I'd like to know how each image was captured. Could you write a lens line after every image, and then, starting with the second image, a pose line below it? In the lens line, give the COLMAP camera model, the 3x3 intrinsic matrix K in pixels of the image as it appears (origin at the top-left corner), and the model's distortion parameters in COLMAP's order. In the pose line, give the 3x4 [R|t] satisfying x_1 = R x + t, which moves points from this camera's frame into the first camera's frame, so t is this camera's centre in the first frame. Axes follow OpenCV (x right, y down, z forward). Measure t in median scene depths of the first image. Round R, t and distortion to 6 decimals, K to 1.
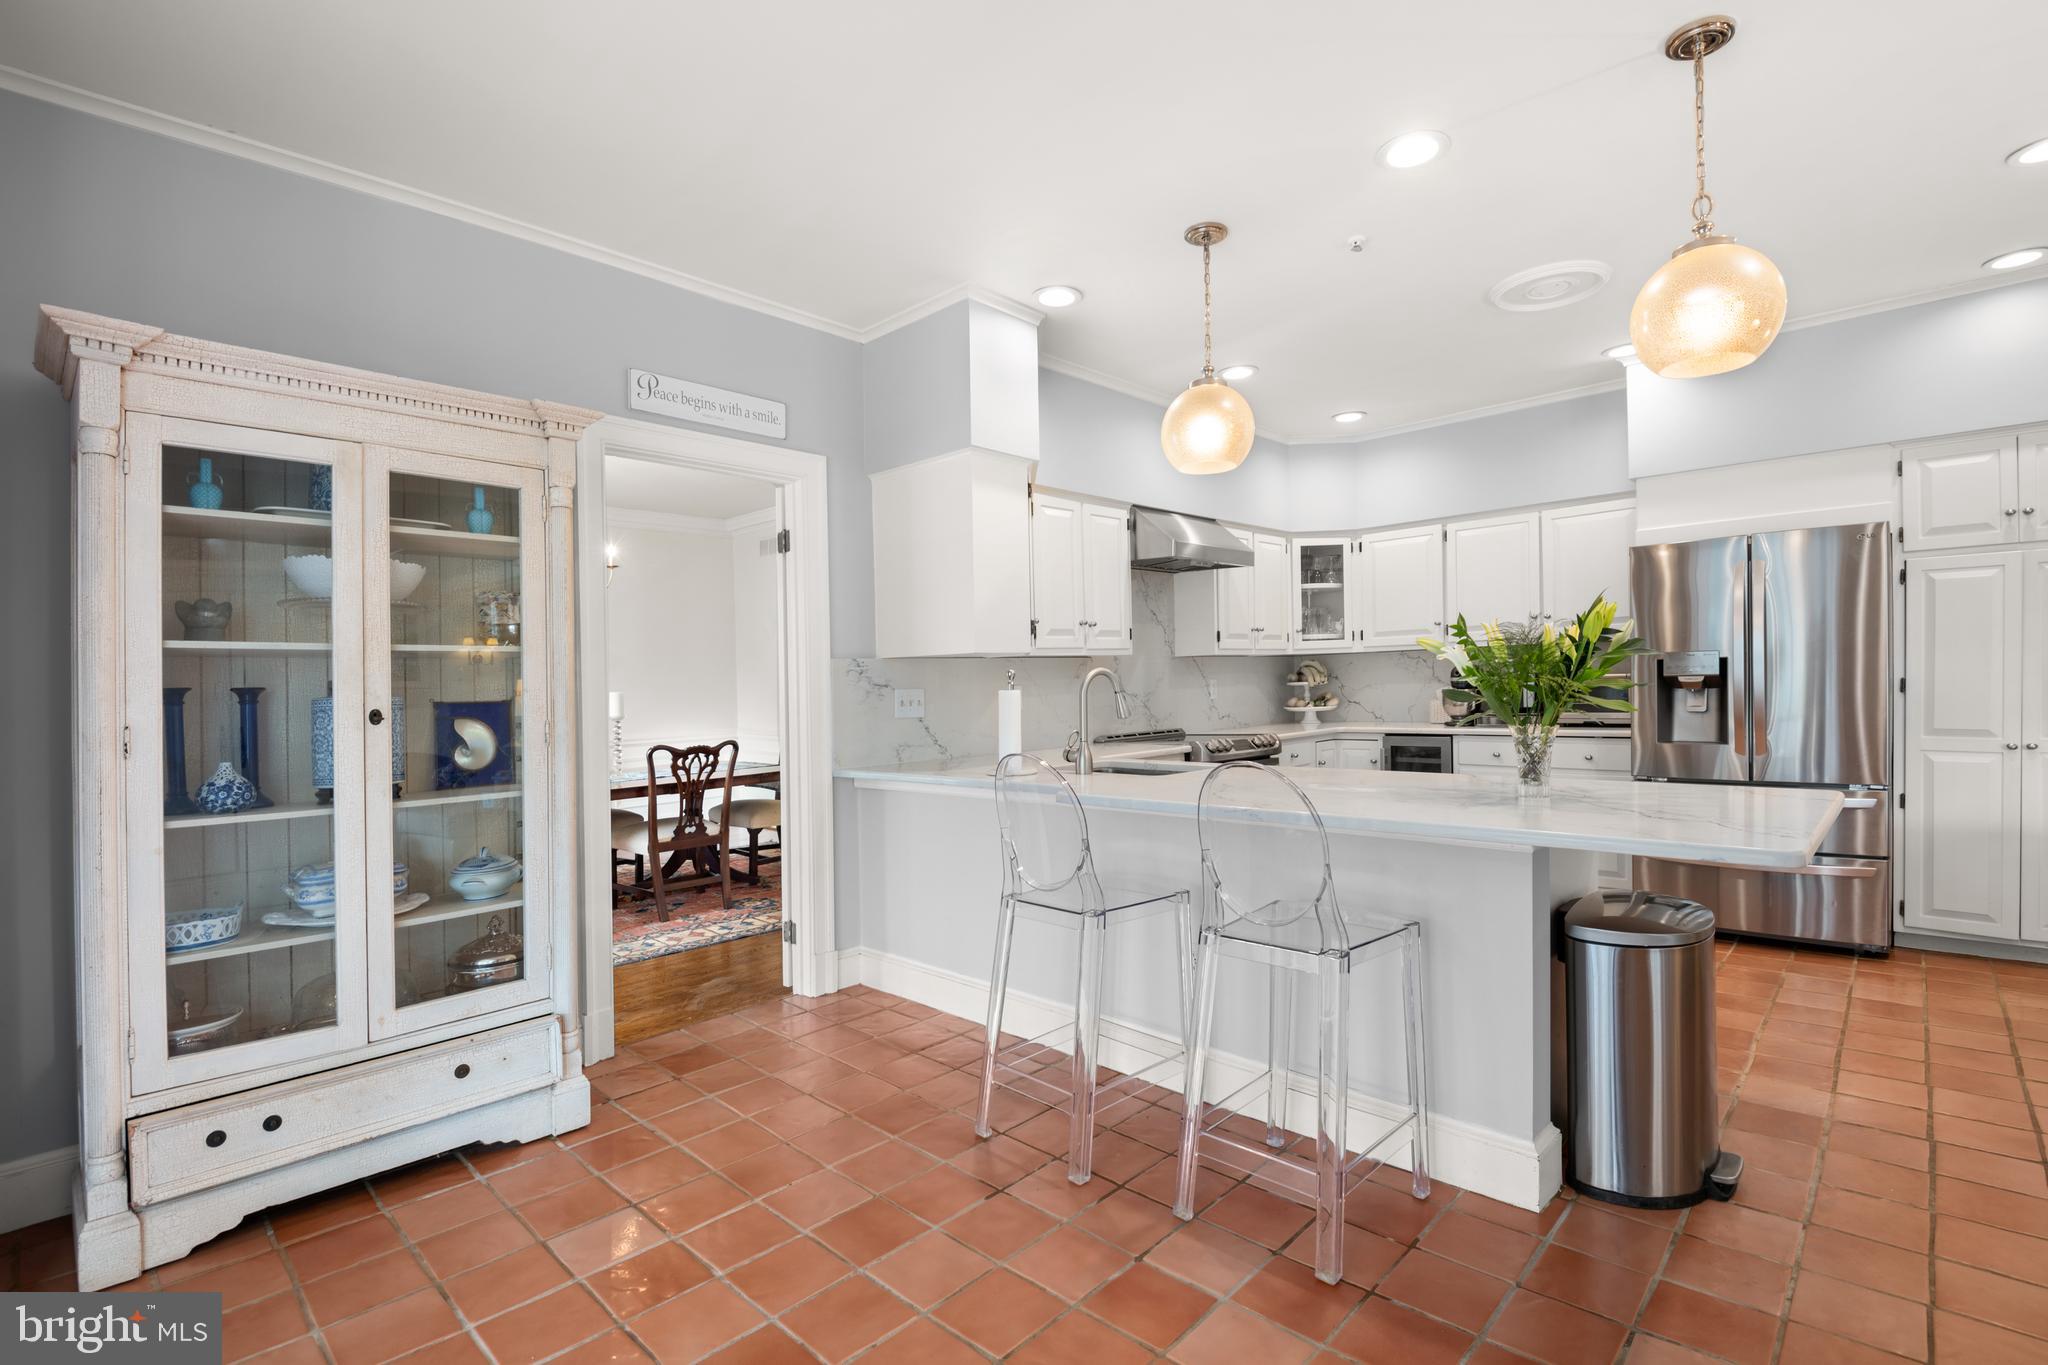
lens RADIAL K [[941.5, 0, 1007.7], [0, 941.5, 687.3], [0, 0, 1]] dist [-0.000744, -0.009315]
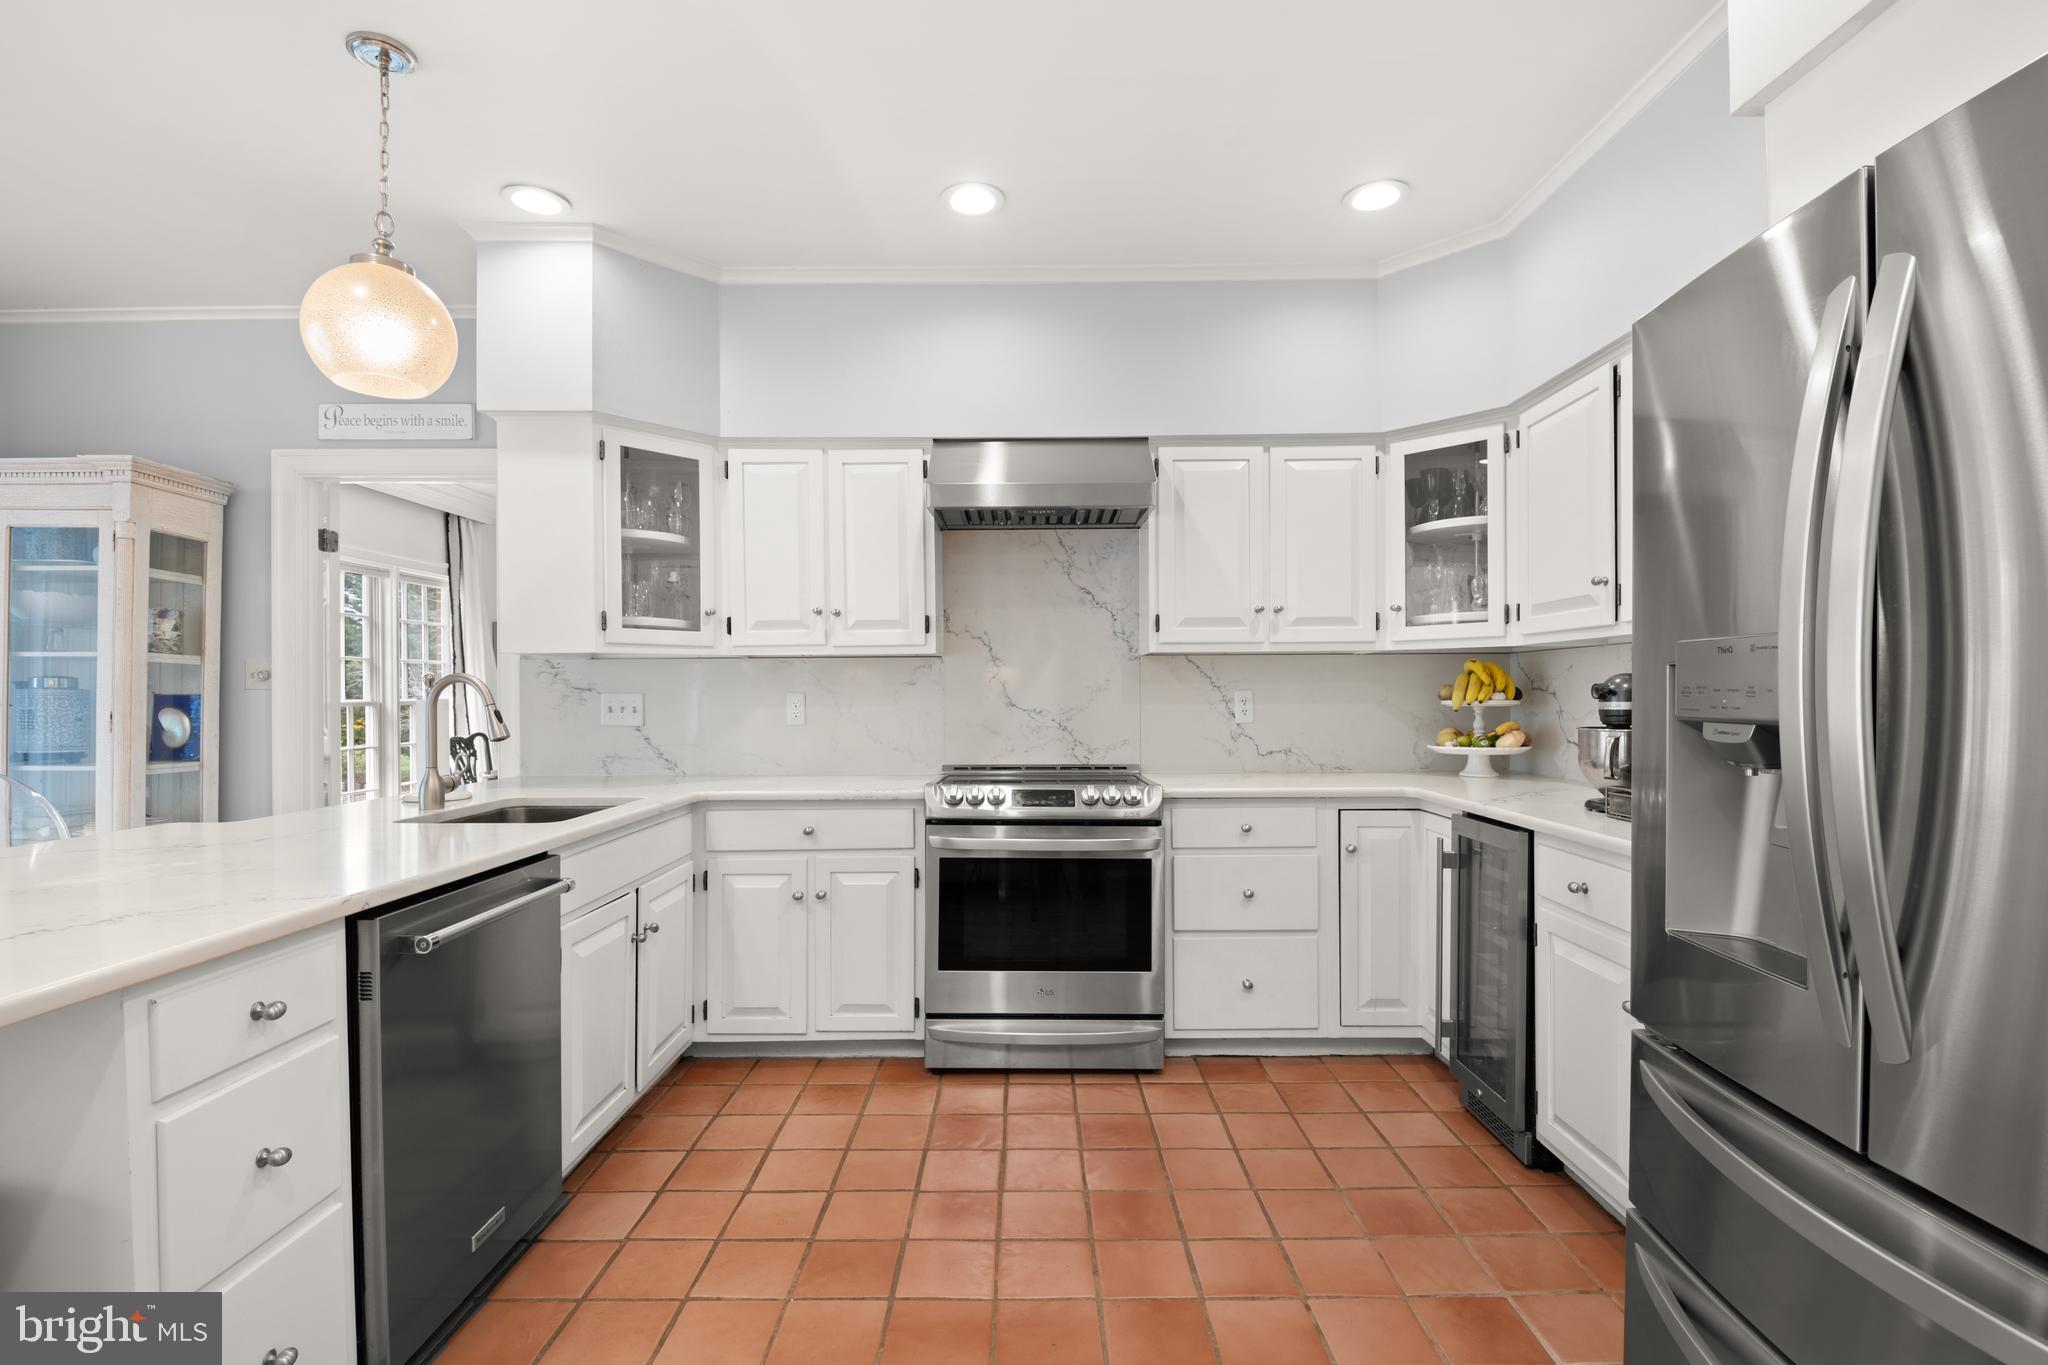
lens RADIAL K [[941.5, 0, 1041.2], [0, 941.5, 692.7], [0, 0, 1]] dist [-0.000744, -0.009315]
pose [[0.696895, 0.024511, -0.716754, 0.818956], [-0.019838, 0.999692, 0.014899, -0.020469], [0.716898, 0.003836, 0.697167, 0.671279]]
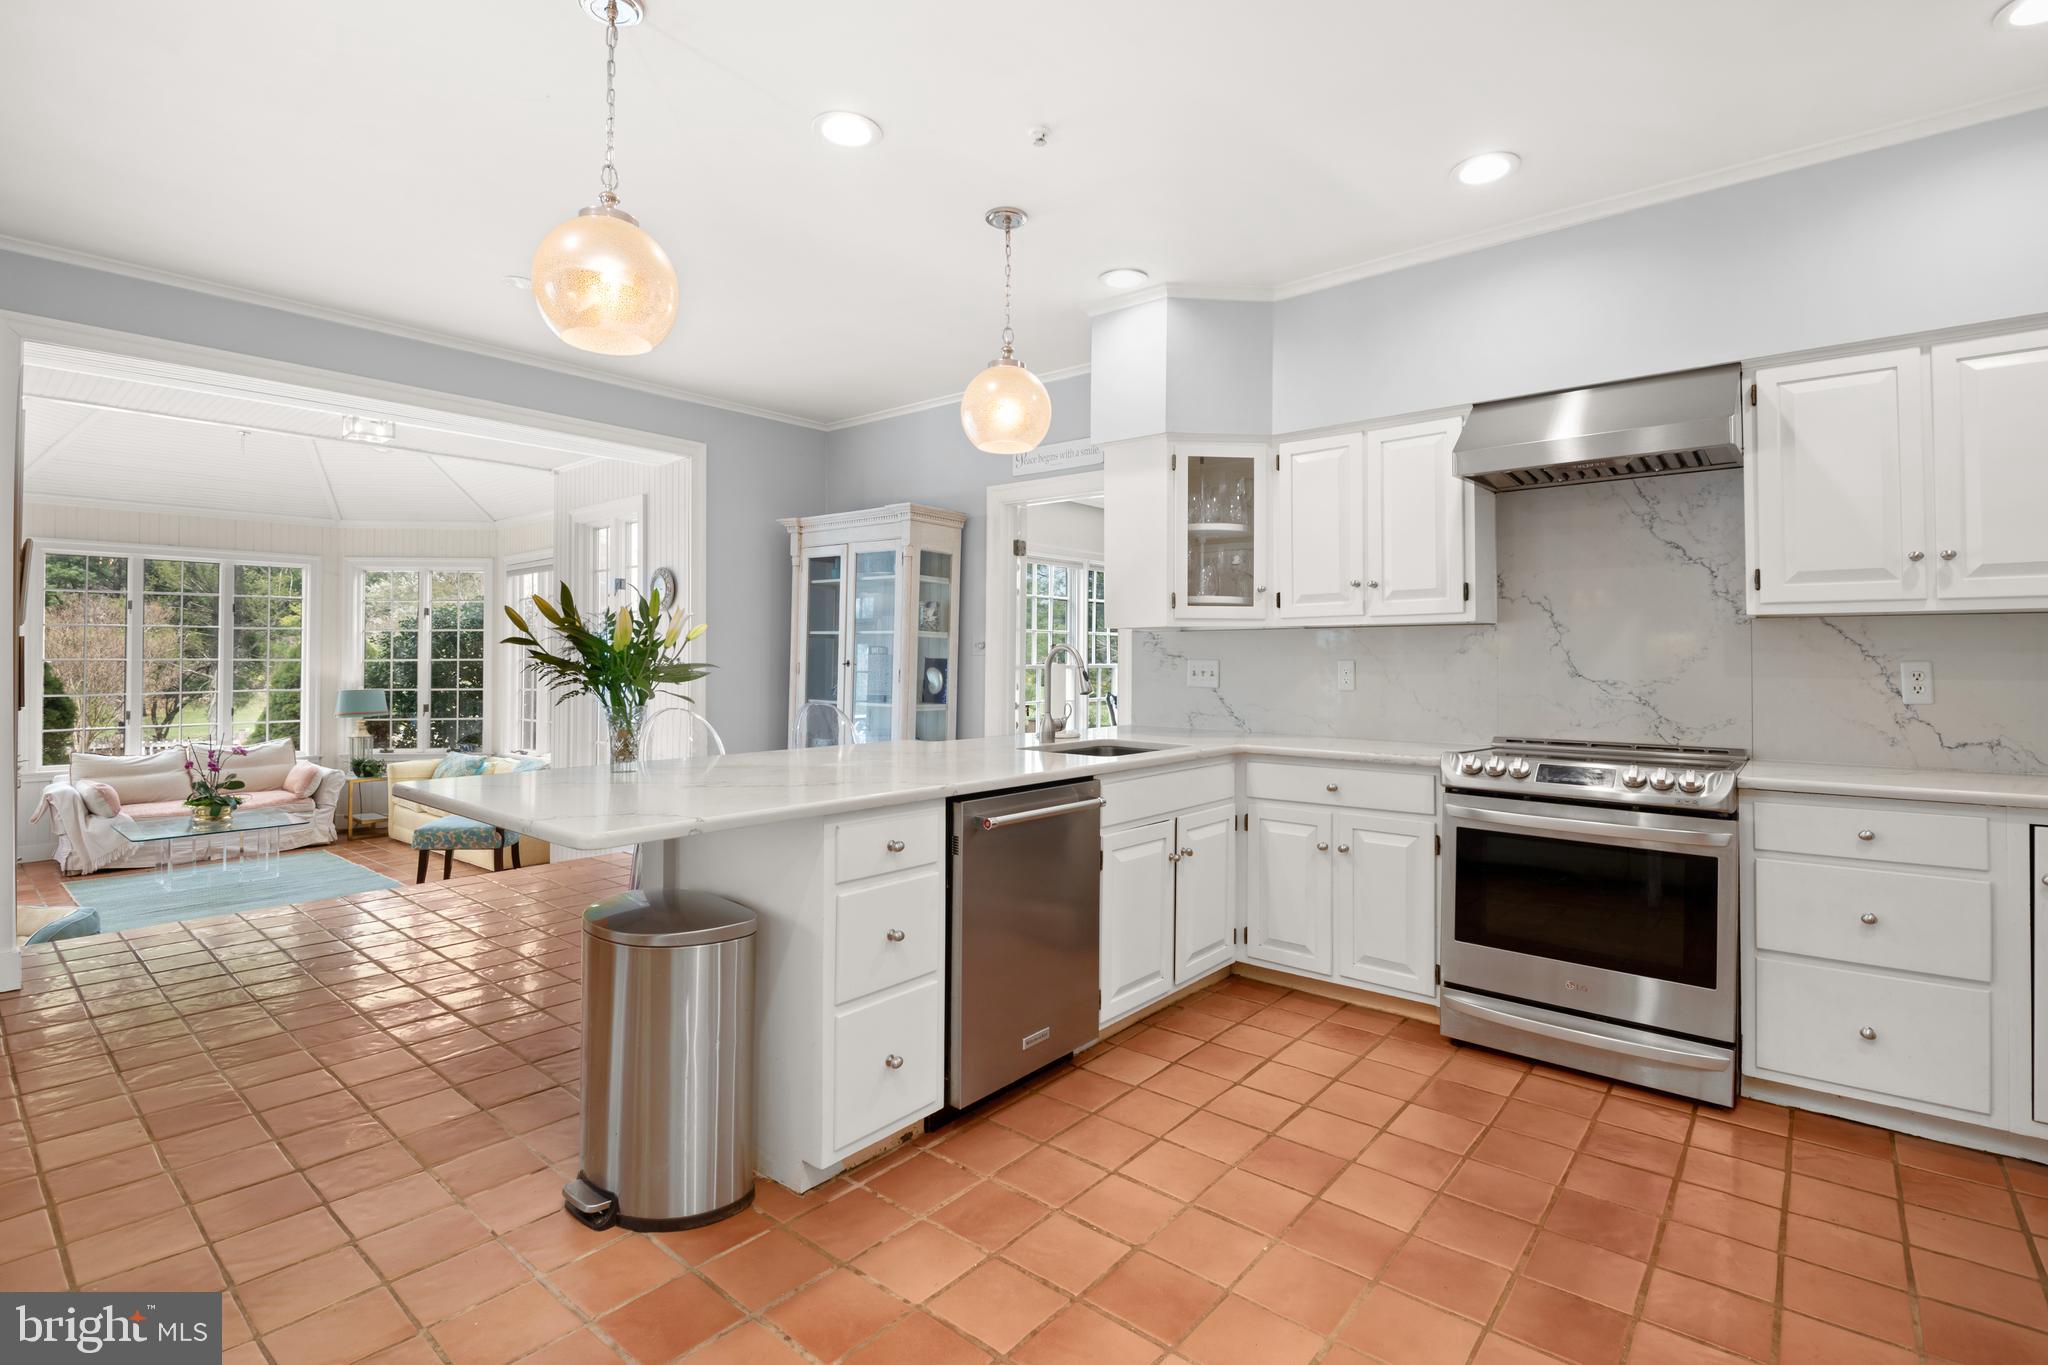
lens RADIAL K [[941.5, 0, 1029.3], [0, 941.5, 632.5], [0, 0, 1]] dist [-0.000744, -0.009315]
pose [[0.070156, -0.002482, -0.997533, 0.947058], [-0.013629, 0.999901, -0.003447, -0.023170], [0.997443, 0.013837, 0.070115, 0.739512]]
